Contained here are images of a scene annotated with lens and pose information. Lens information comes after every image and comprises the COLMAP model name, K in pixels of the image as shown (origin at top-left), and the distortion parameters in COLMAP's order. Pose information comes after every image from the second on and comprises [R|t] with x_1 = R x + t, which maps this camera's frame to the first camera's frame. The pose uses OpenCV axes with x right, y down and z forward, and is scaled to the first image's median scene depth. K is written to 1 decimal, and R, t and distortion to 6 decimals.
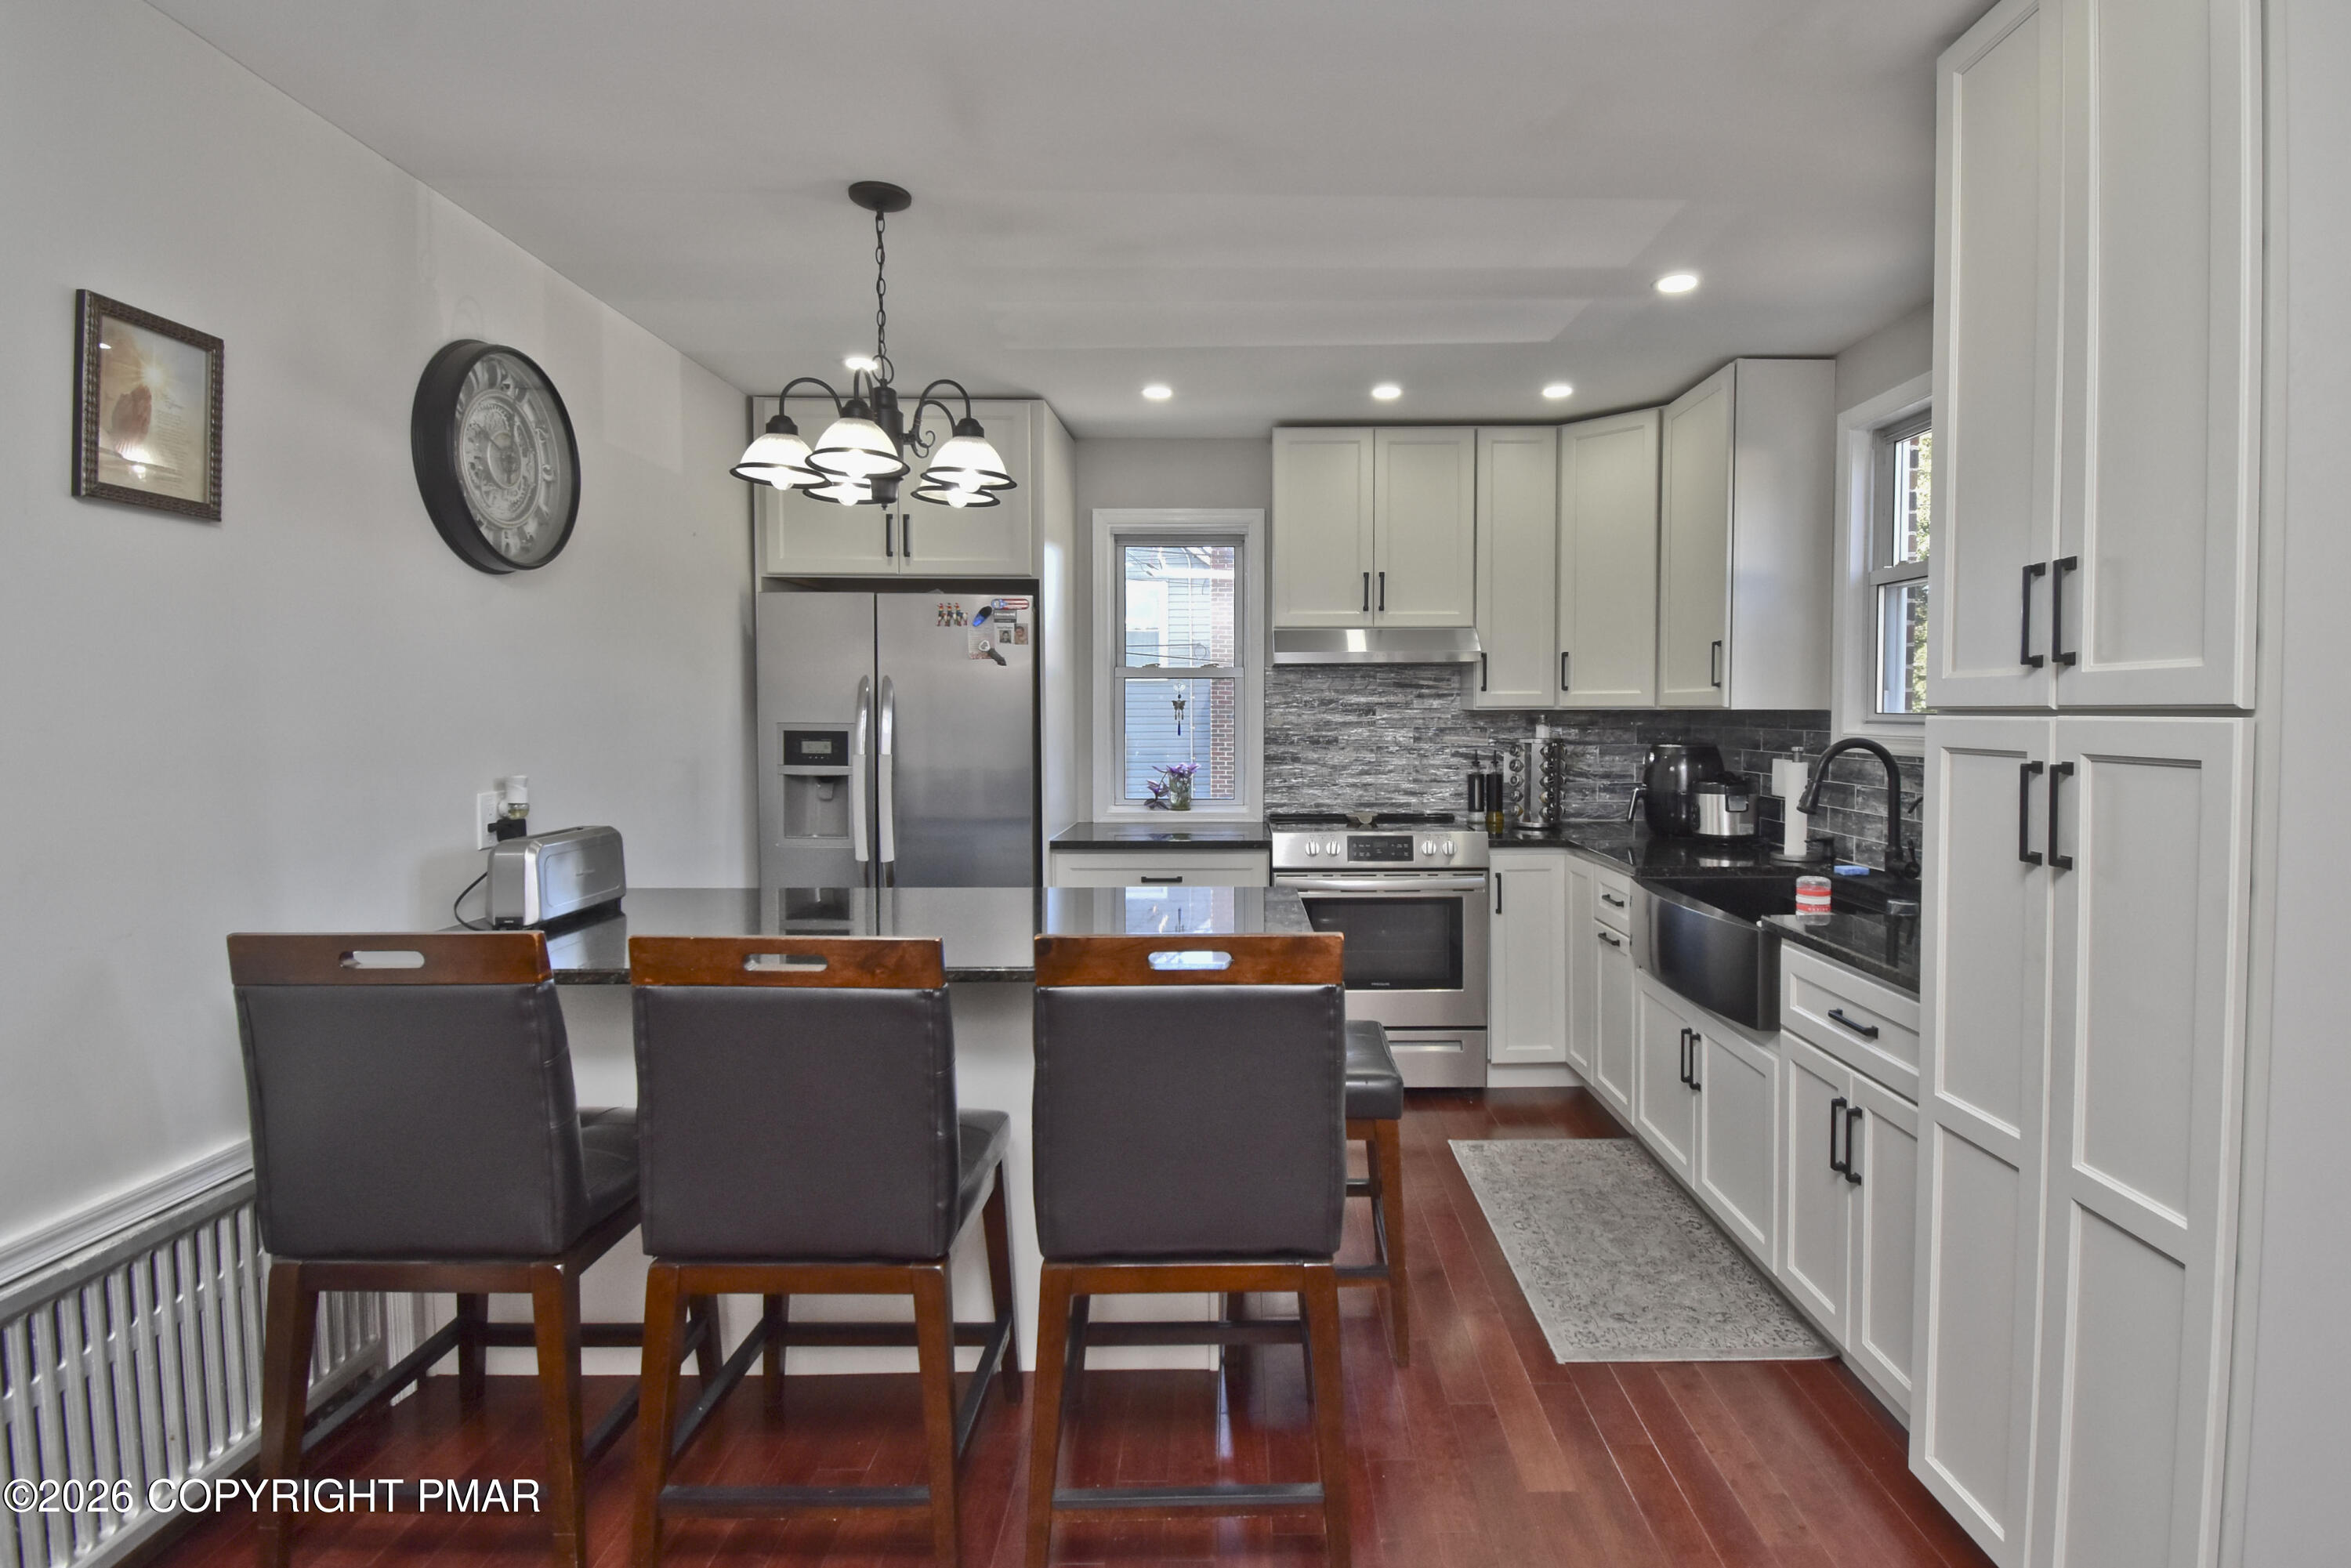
lens RADIAL K [[1164.4, 0, 1249.5], [0, 1164.4, 749.4], [0, 0, 1]] dist [0.023995, -0.028352]
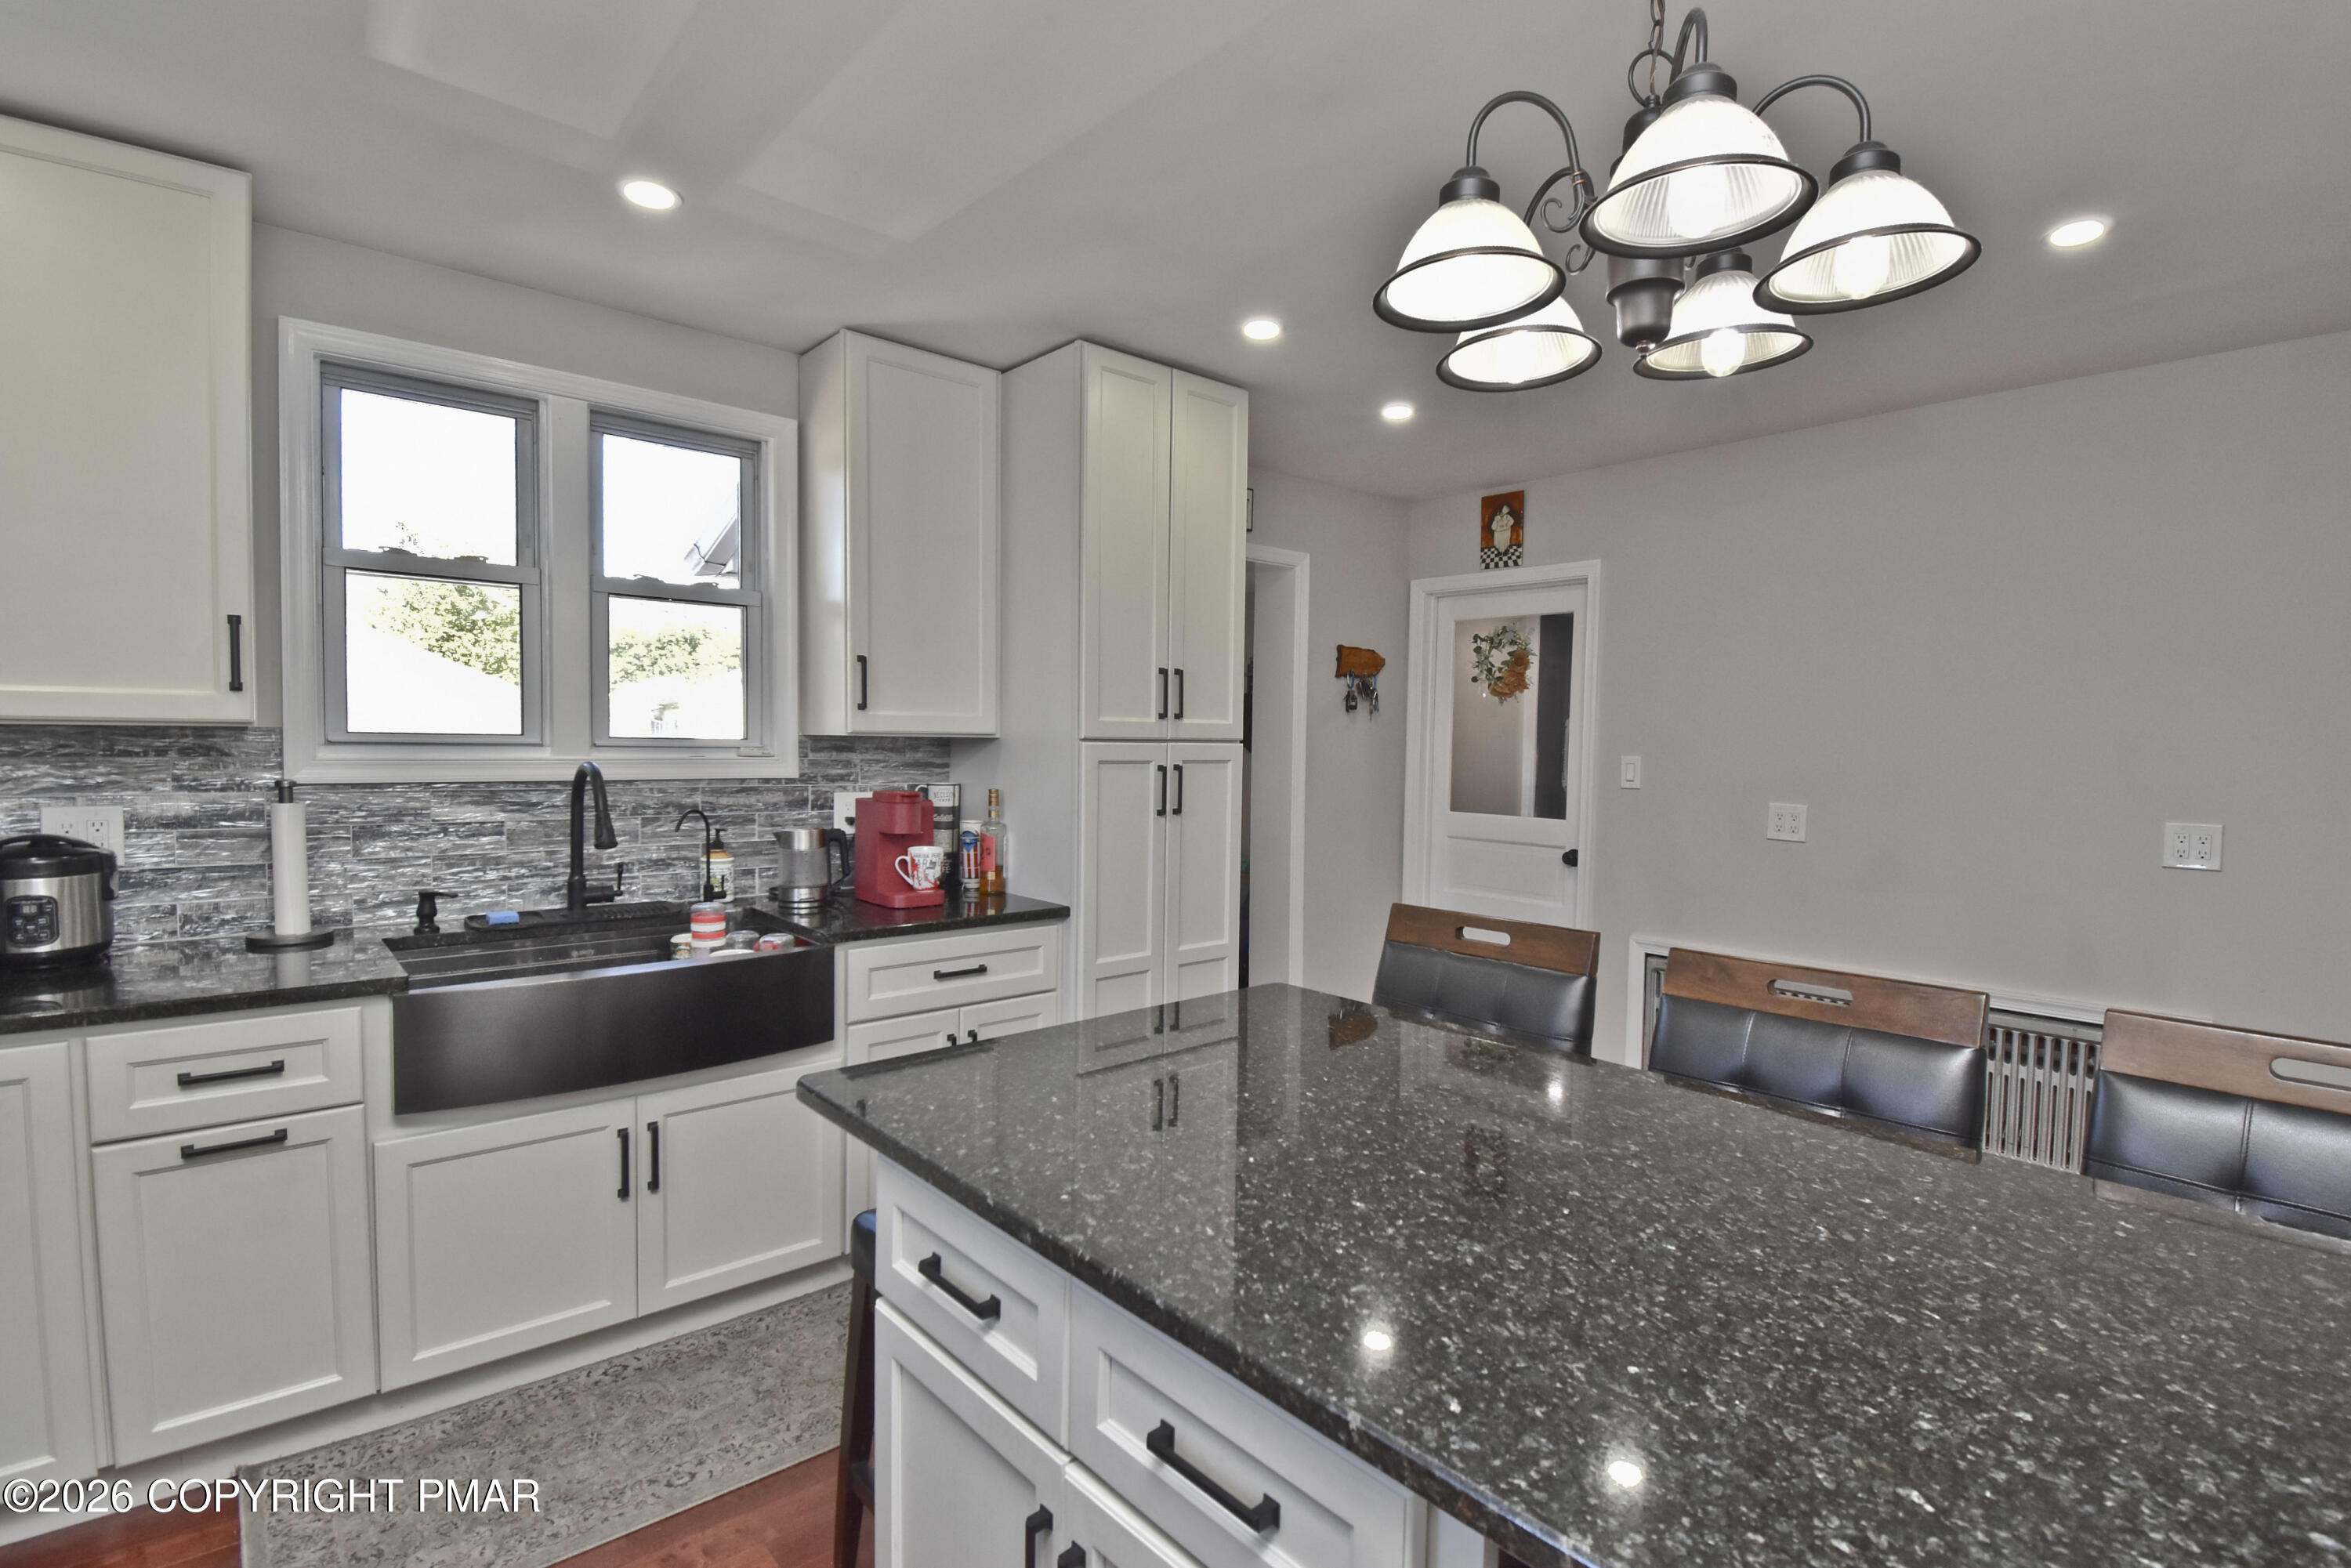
lens RADIAL K [[1099.3, 0, 1168.8], [0, 1099.3, 801.4], [0, 0, 1]] dist [0.021623, -0.028215]
pose [[-0.631387, -0.048166, 0.773970, -0.338874], [0.017333, 0.996943, 0.076183, -0.029254], [-0.775274, 0.061516, -0.628623, 0.907044]]
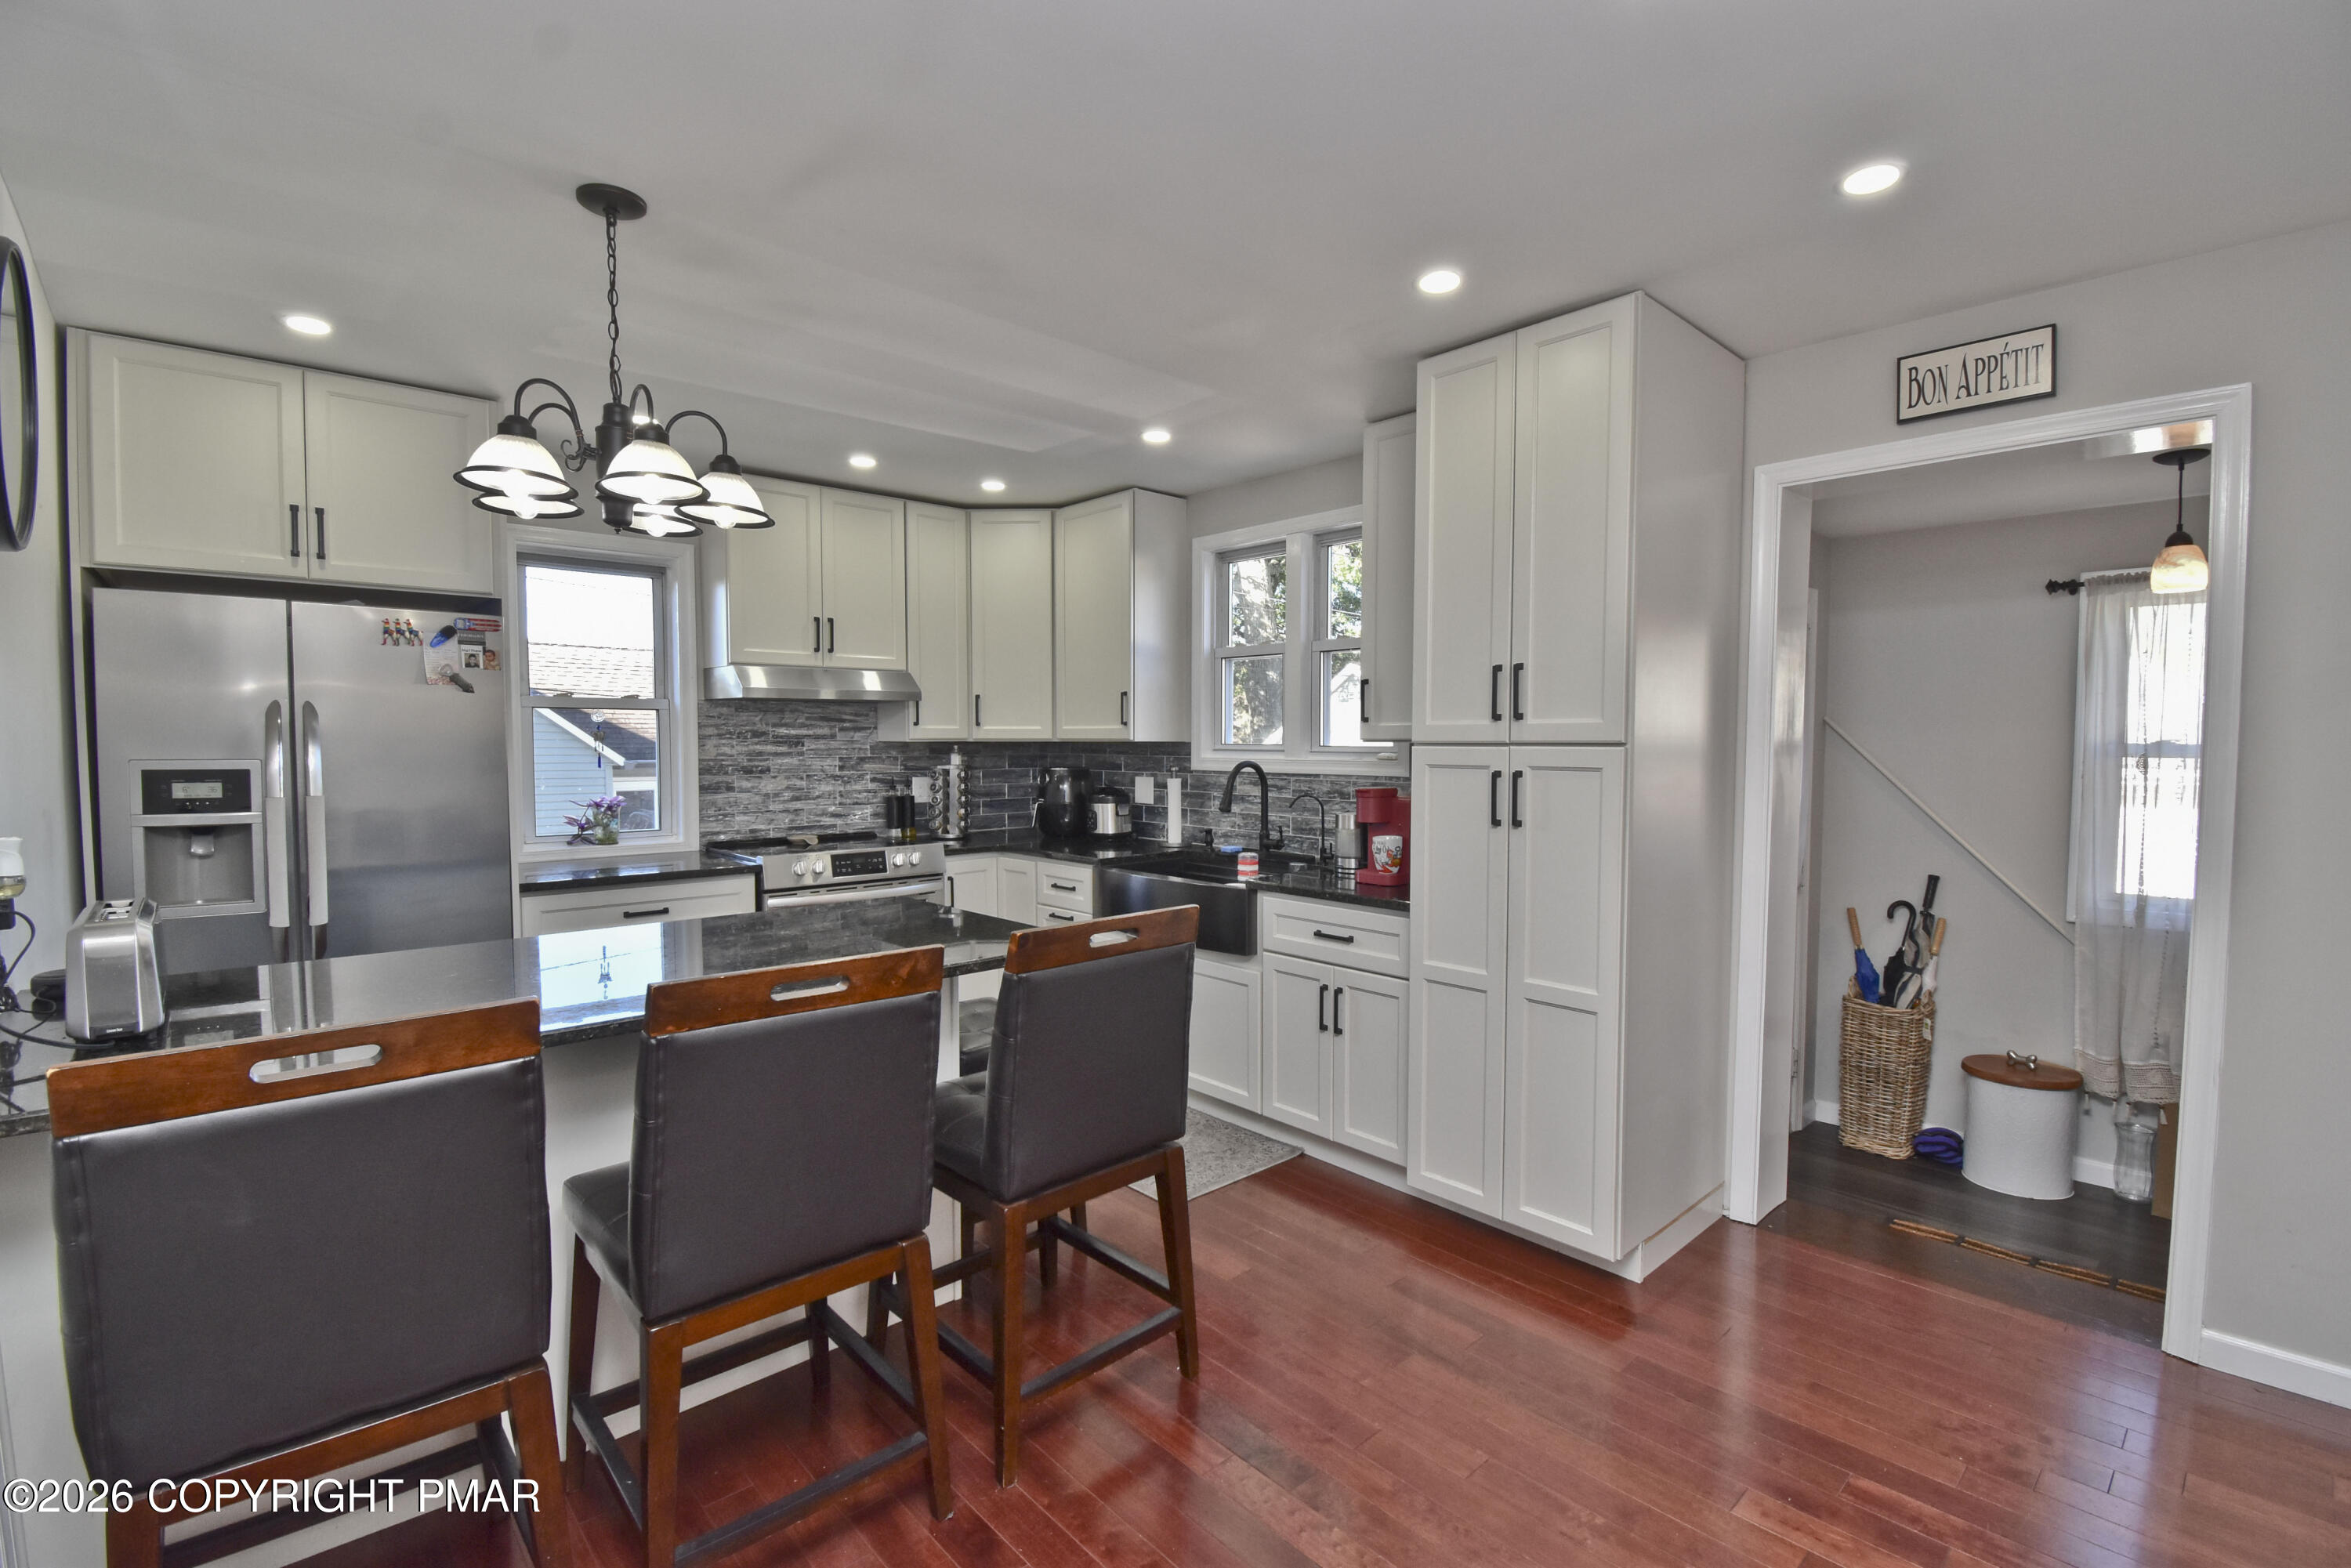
lens RADIAL K [[1040.3, 0, 1176.1], [0, 1040.3, 789.1], [0, 0, 1]] dist [0.021364, -0.029550]
pose [[0.748793, -0.031307, 0.662064, -0.337530], [0.022141, 0.999508, 0.022222, -0.003493], [-0.662434, -0.001981, 0.749118, 0.037735]]
